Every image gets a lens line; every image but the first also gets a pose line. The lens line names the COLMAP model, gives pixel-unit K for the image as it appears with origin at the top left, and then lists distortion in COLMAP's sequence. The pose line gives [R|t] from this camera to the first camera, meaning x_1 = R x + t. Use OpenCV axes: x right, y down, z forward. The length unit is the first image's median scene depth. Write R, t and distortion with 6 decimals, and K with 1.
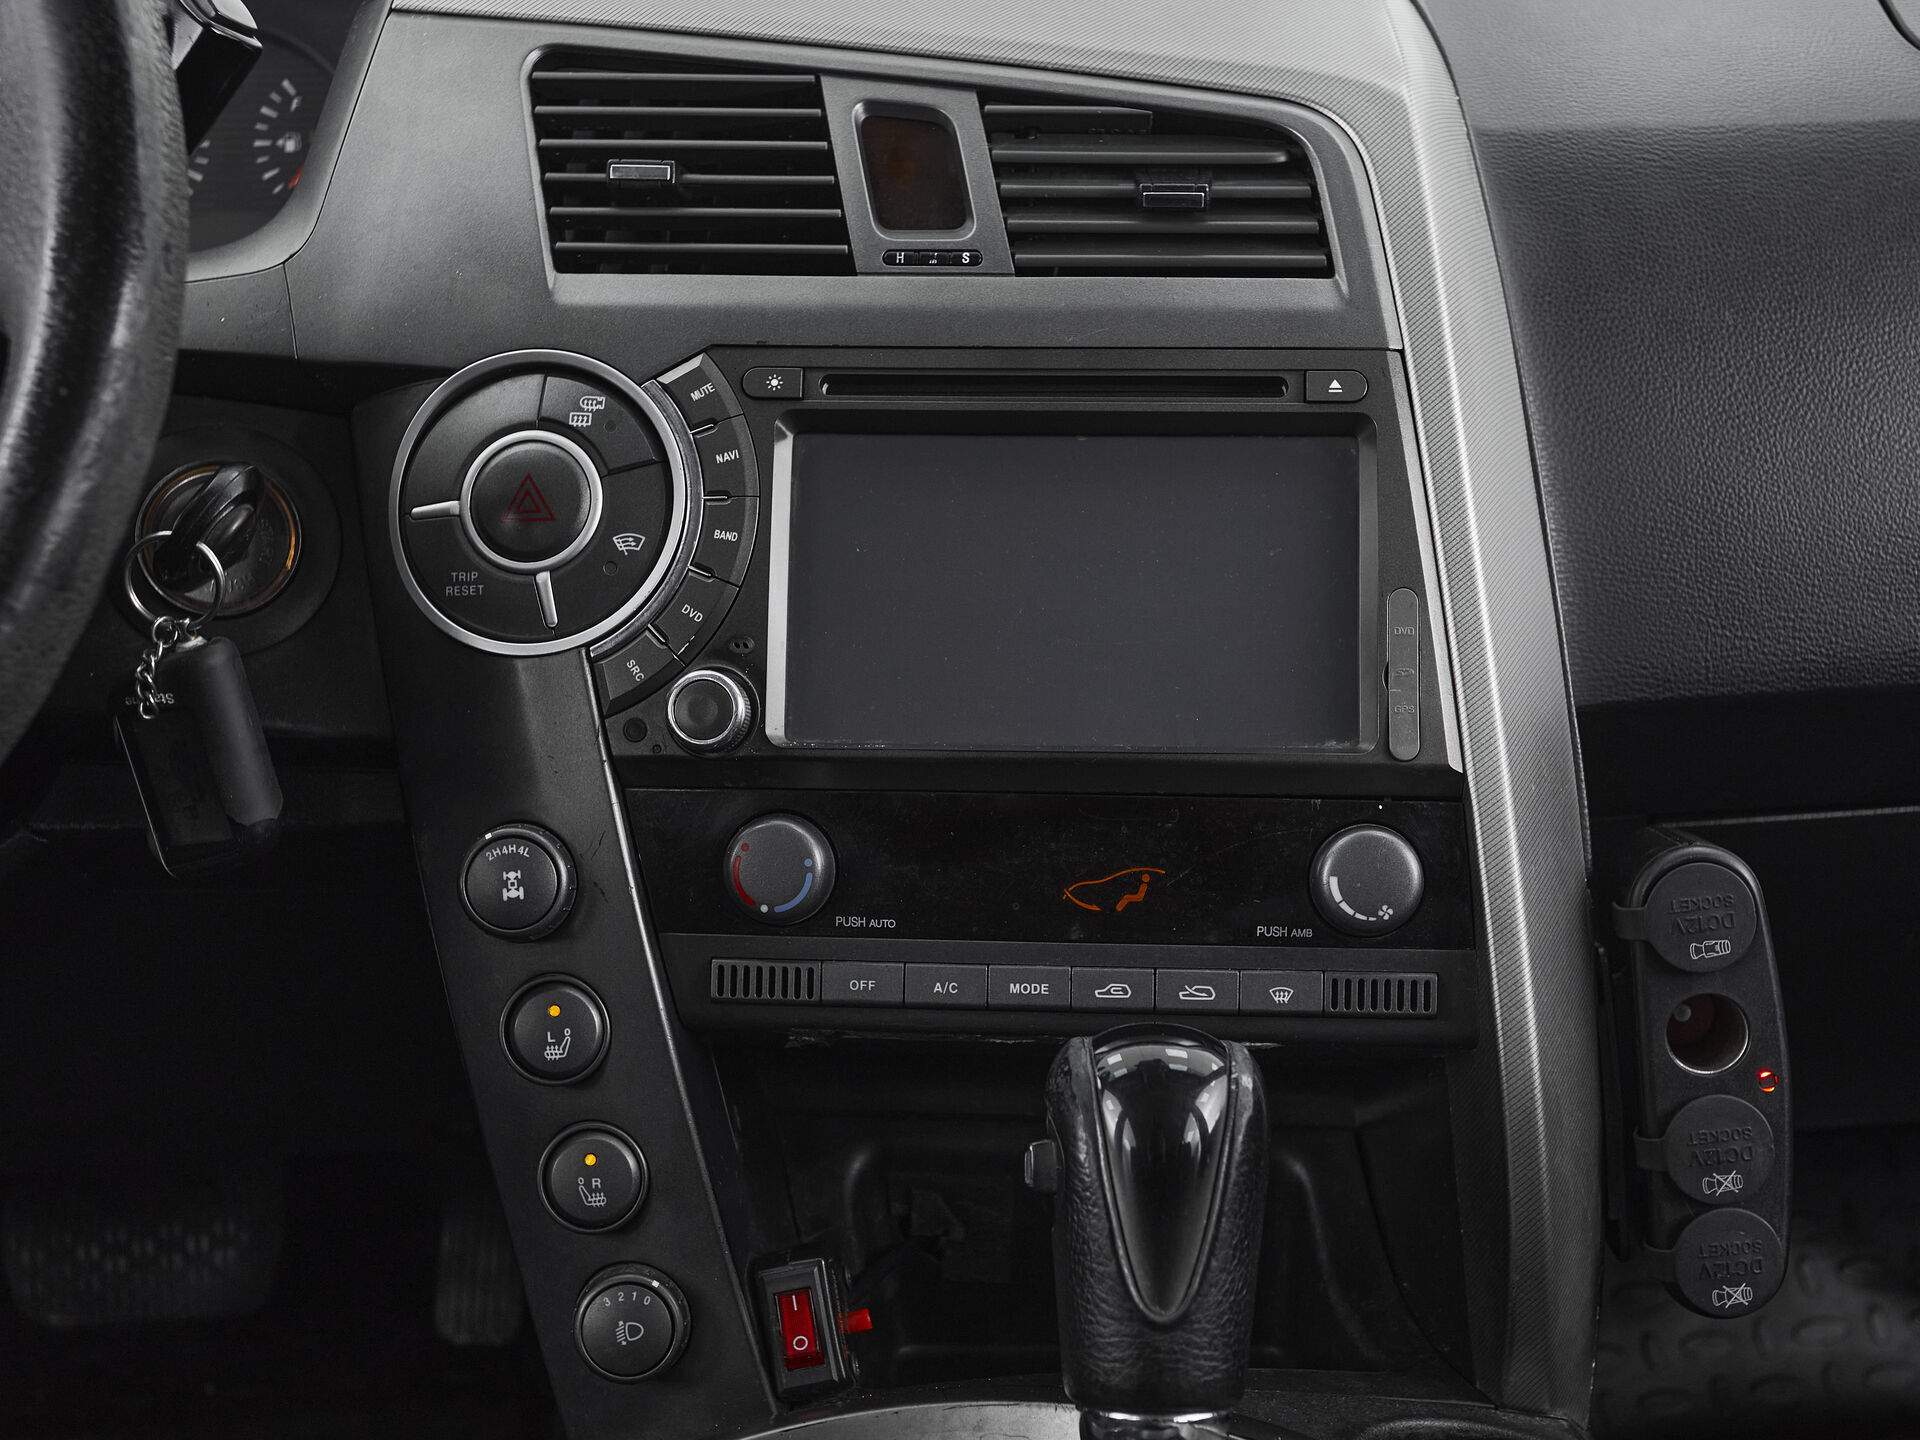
lens RADIAL K [[2534.3, 0, 966.5], [0, 2534.3, 755.5], [0, 0, 1]] dist [0.012999, 0.048966]
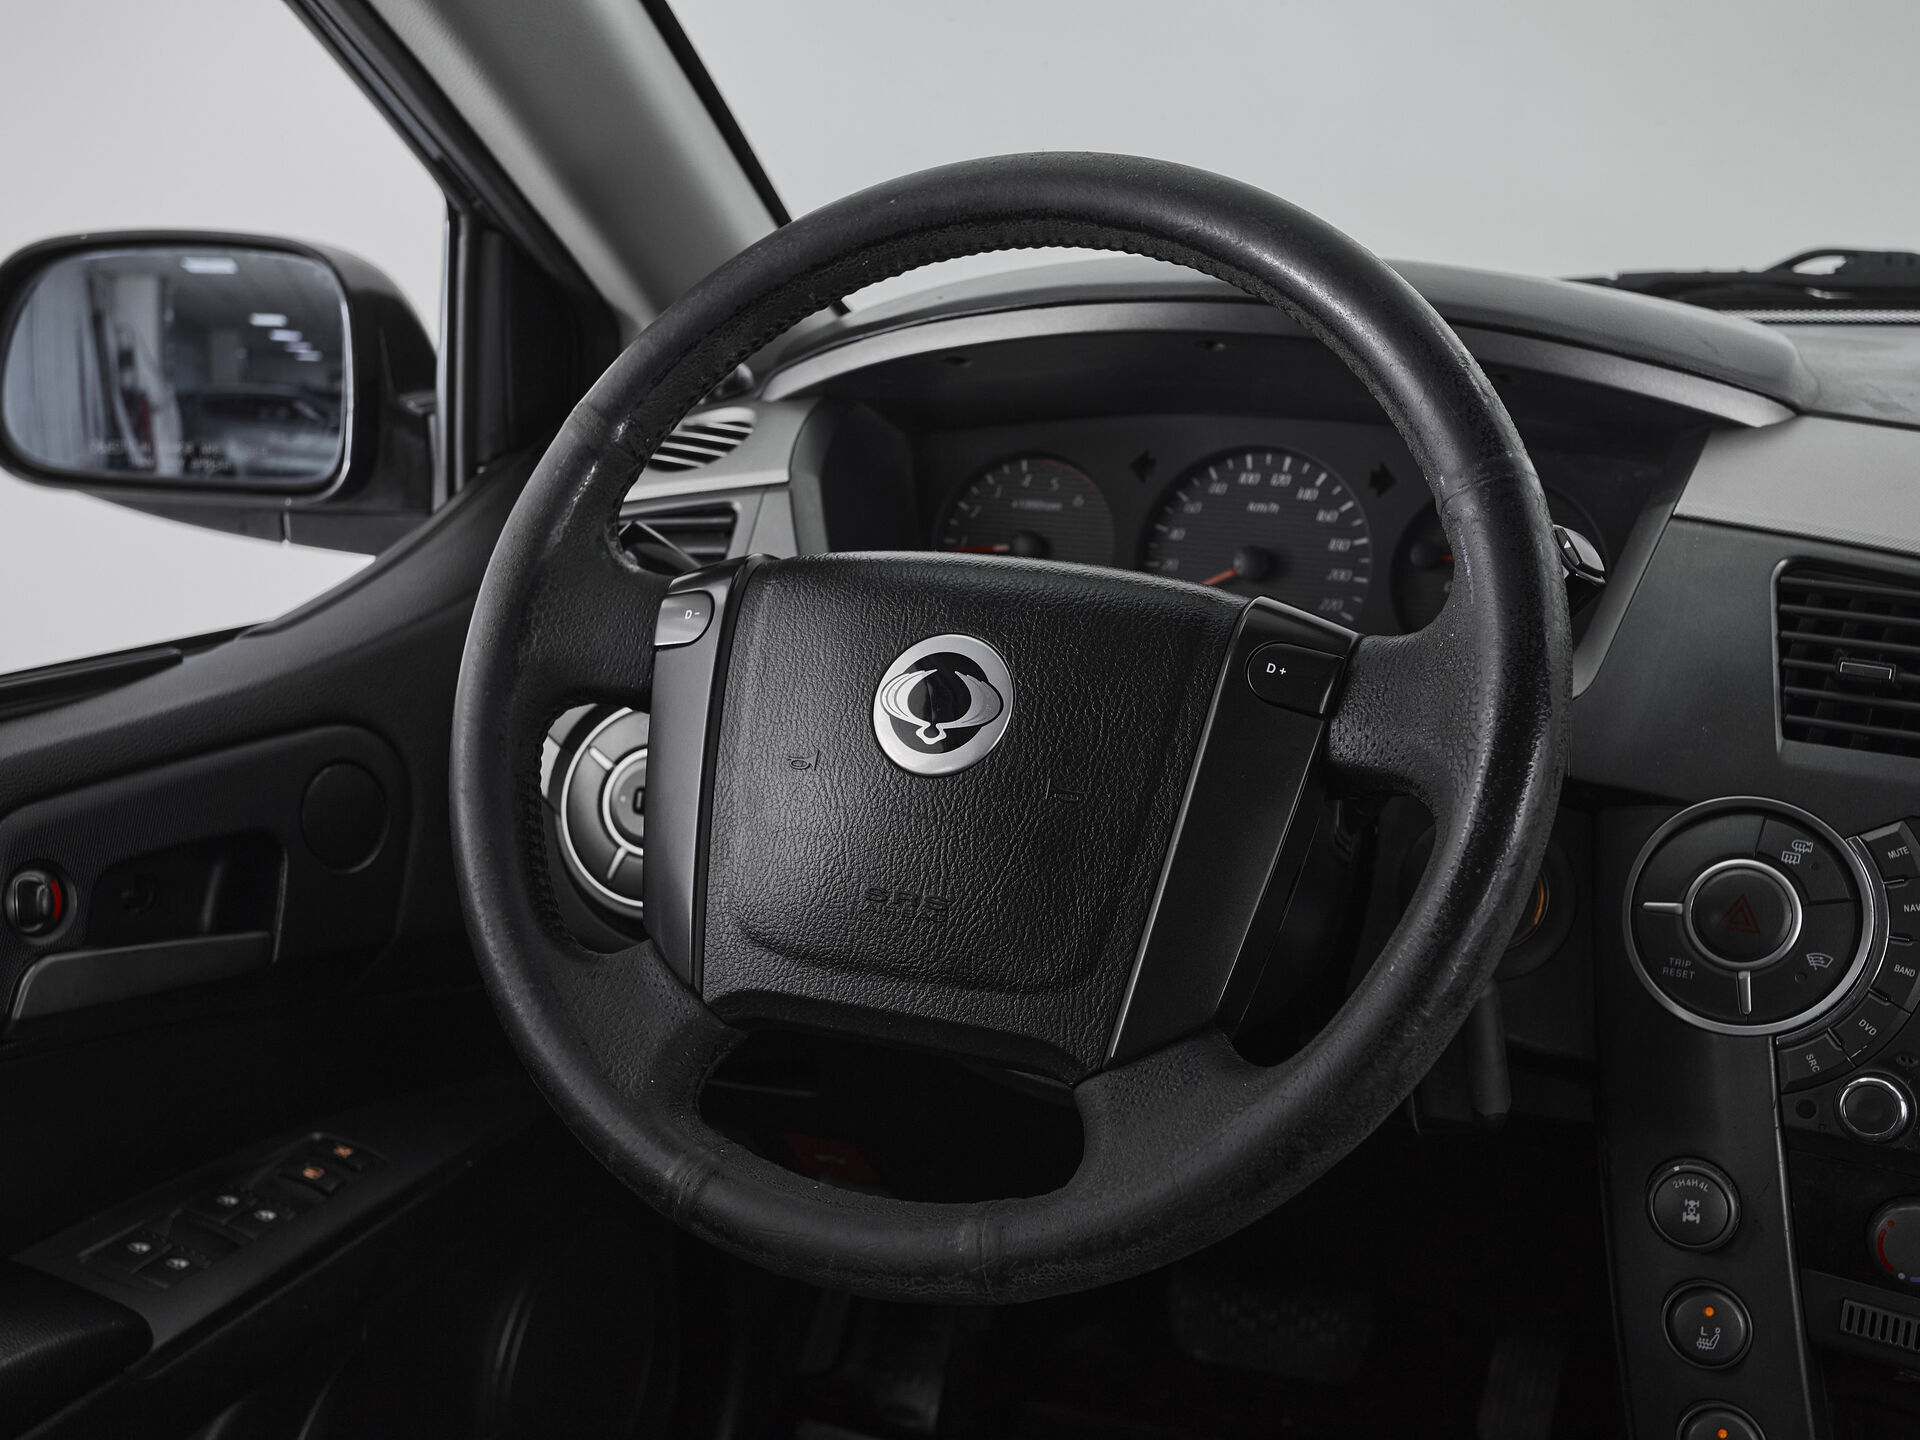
lens RADIAL K [[2104.9, 0, 960.0], [0, 2104.9, 720.0], [0, 0, 1]] dist [-0.016563, 0.122169]
pose [[0.906066, 0.130000, -0.402671, -0.113732], [-0.148870, 0.988731, -0.015772, -0.122902], [0.396083, 0.074236, 0.915209, -0.157941]]
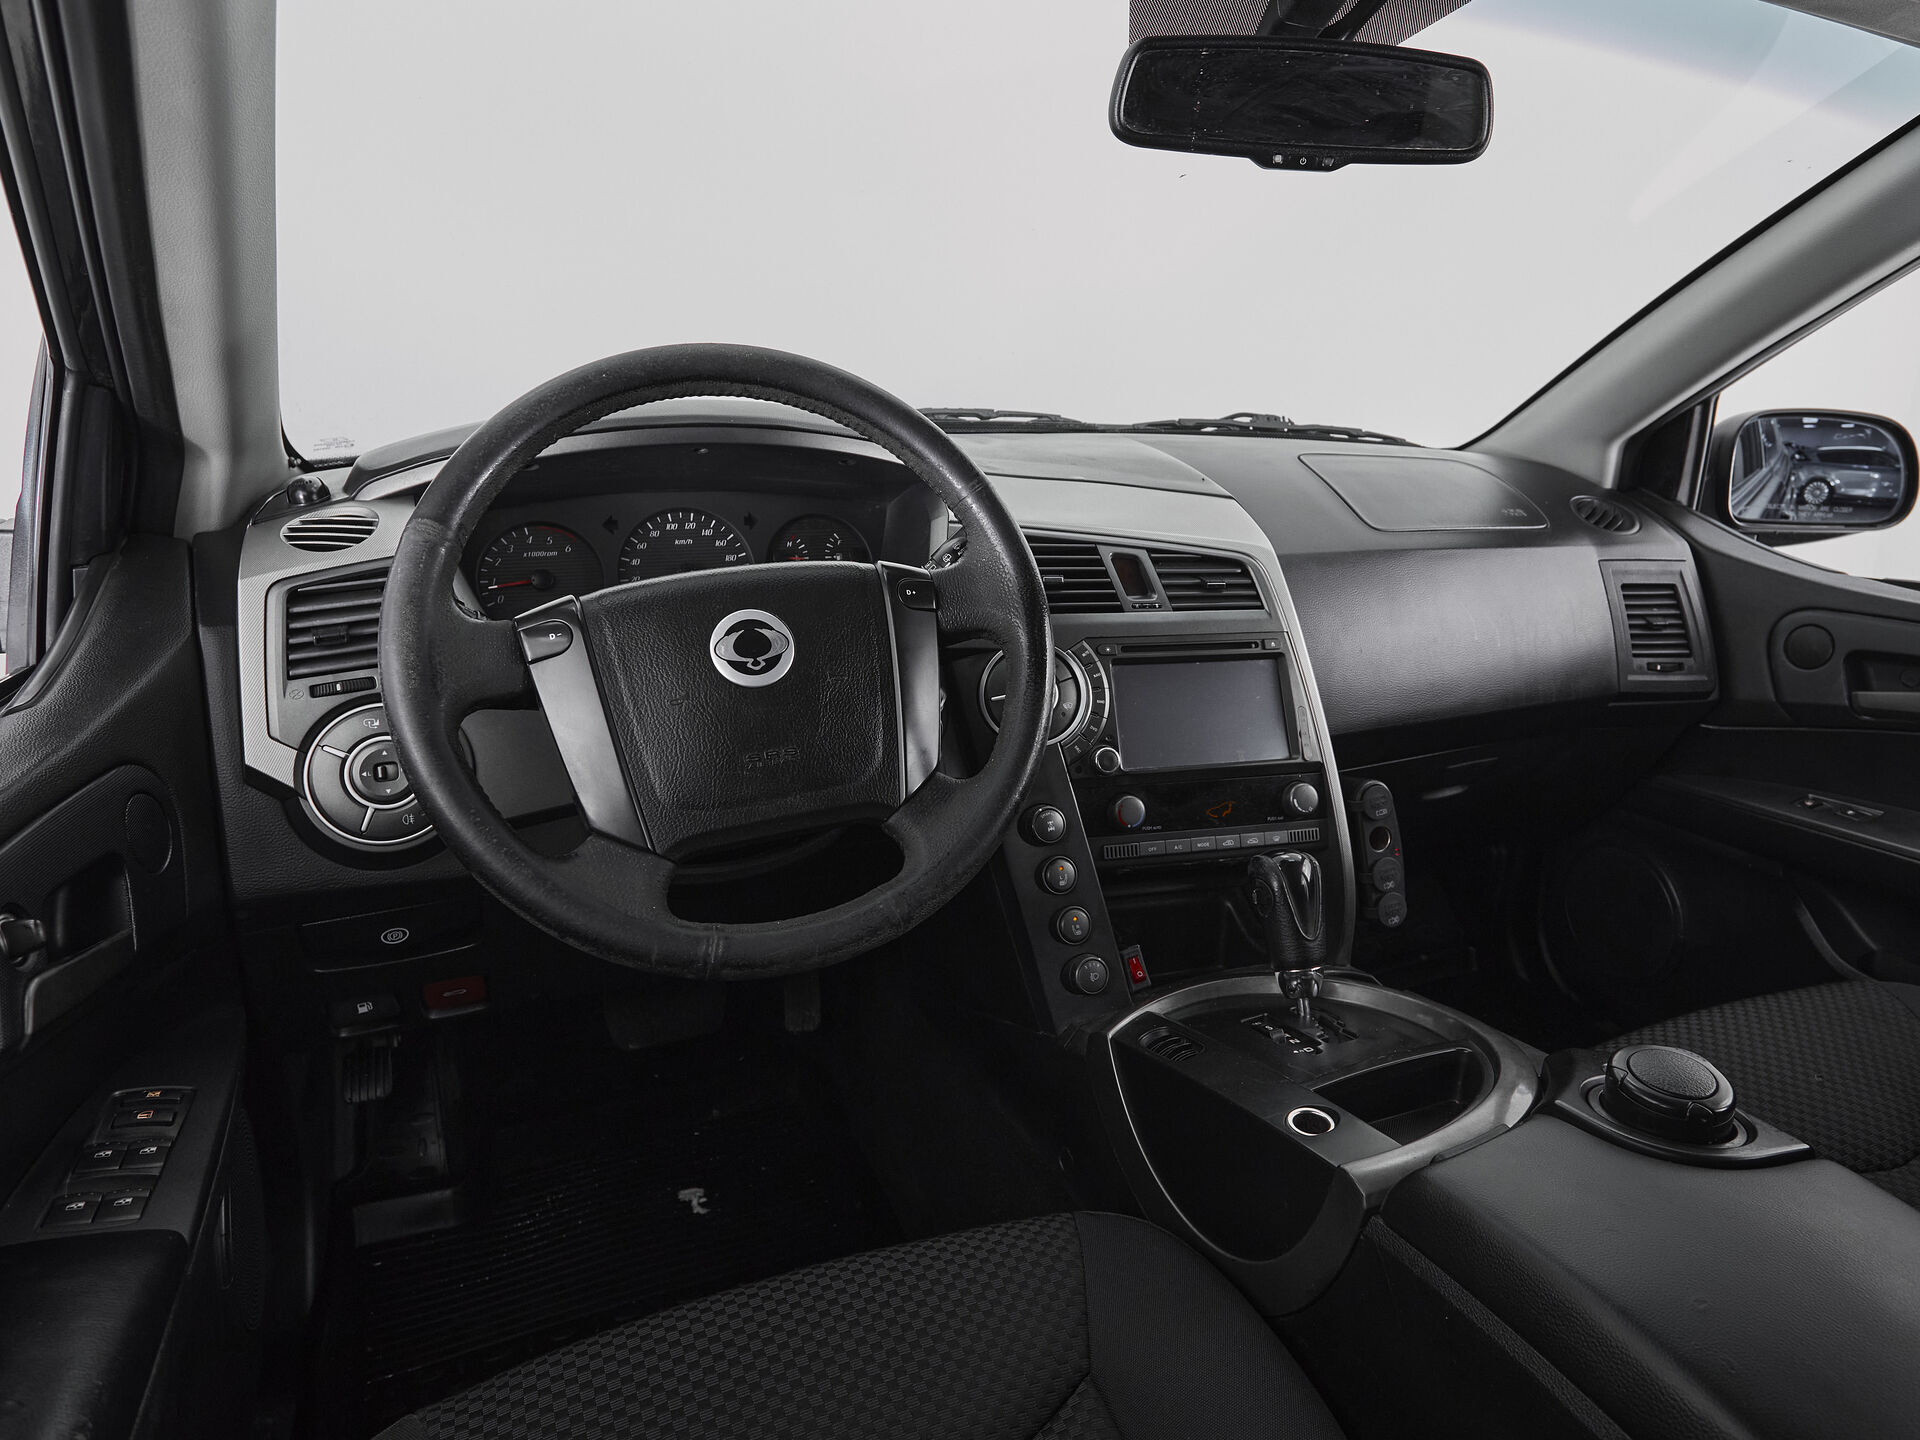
lens RADIAL K [[1221.1, 0, 1018.9], [0, 1221.1, 653.8], [0, 0, 1]] dist [0.006623, 0.001030]
pose [[0.930991, -0.041014, 0.362732, -0.697924], [0.070351, 0.995199, -0.068037, -0.051496], [-0.358200, 0.088860, 0.929407, -0.301188]]
